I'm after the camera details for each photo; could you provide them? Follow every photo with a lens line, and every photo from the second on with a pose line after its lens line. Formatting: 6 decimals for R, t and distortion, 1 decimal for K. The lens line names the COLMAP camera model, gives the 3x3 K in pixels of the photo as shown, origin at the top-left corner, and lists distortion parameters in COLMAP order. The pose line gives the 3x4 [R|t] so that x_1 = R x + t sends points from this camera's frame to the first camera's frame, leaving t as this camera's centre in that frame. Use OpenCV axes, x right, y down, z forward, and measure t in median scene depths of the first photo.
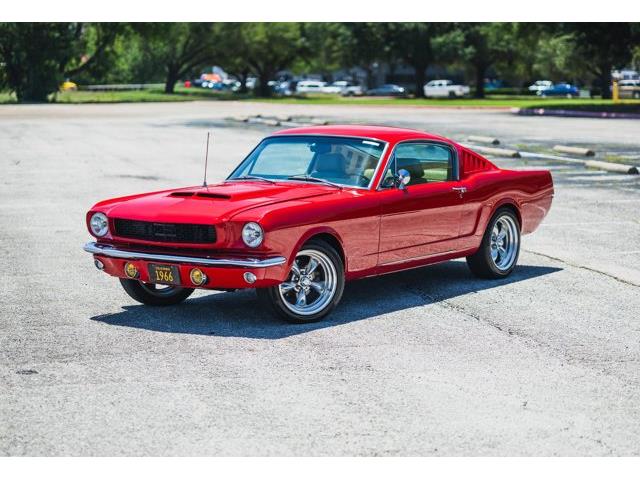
lens RADIAL K [[1622.4, 0, 320.0], [0, 1622.4, 240.0], [0, 0, 1]] dist [0.006867, -0.004154]
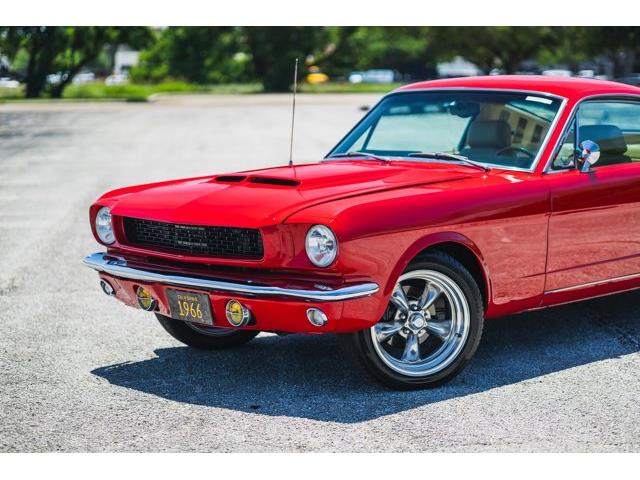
lens RADIAL K [[1622.4, 0, 320.0], [0, 1622.4, 240.0], [0, 0, 1]] dist [0.006867, -0.004154]
pose [[0.989093, 0.007697, -0.147091, 0.044104], [-0.006715, 0.999952, 0.007169, -0.009229], [0.147139, -0.006103, 0.989097, 0.386697]]
